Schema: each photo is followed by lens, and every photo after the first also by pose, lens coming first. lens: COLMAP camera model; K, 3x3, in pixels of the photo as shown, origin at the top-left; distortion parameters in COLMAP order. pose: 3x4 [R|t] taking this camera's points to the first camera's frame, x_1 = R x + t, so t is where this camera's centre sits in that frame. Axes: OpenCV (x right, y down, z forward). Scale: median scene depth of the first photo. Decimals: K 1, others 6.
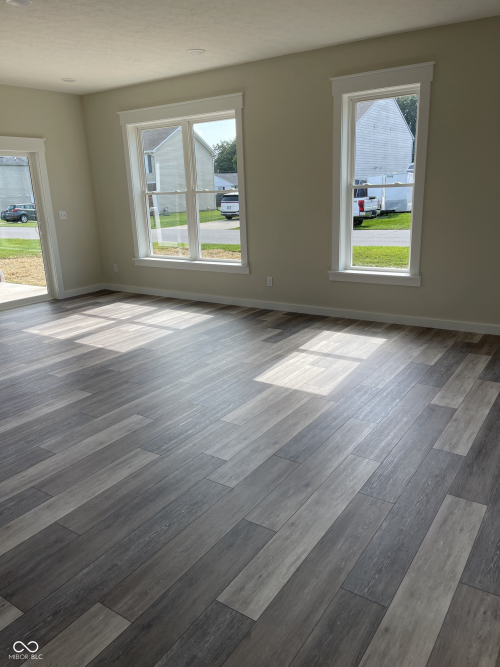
lens RADIAL K [[511.6, 0, 250.0], [0, 511.6, 333.5], [0, 0, 1]] dist [0.040903, -0.003709]
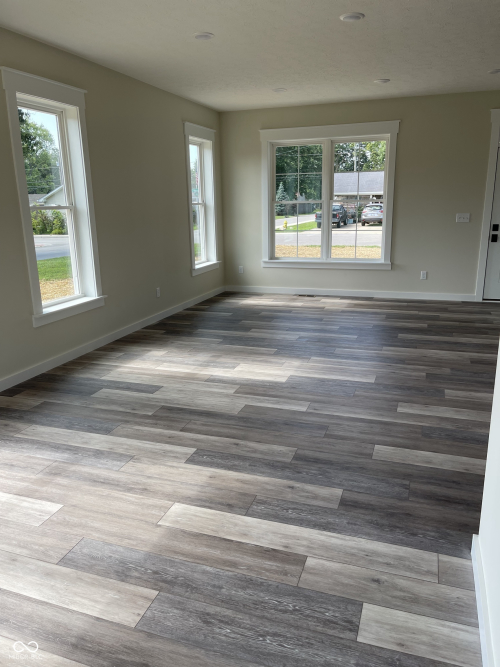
lens RADIAL K [[511.6, 0, 250.0], [0, 511.6, 333.5], [0, 0, 1]] dist [0.040903, -0.003709]
pose [[-0.270223, -0.199464, 0.941910, -0.739353], [0.287421, 0.916983, 0.276643, -0.243913], [-0.918896, 0.345479, -0.190460, 0.963054]]
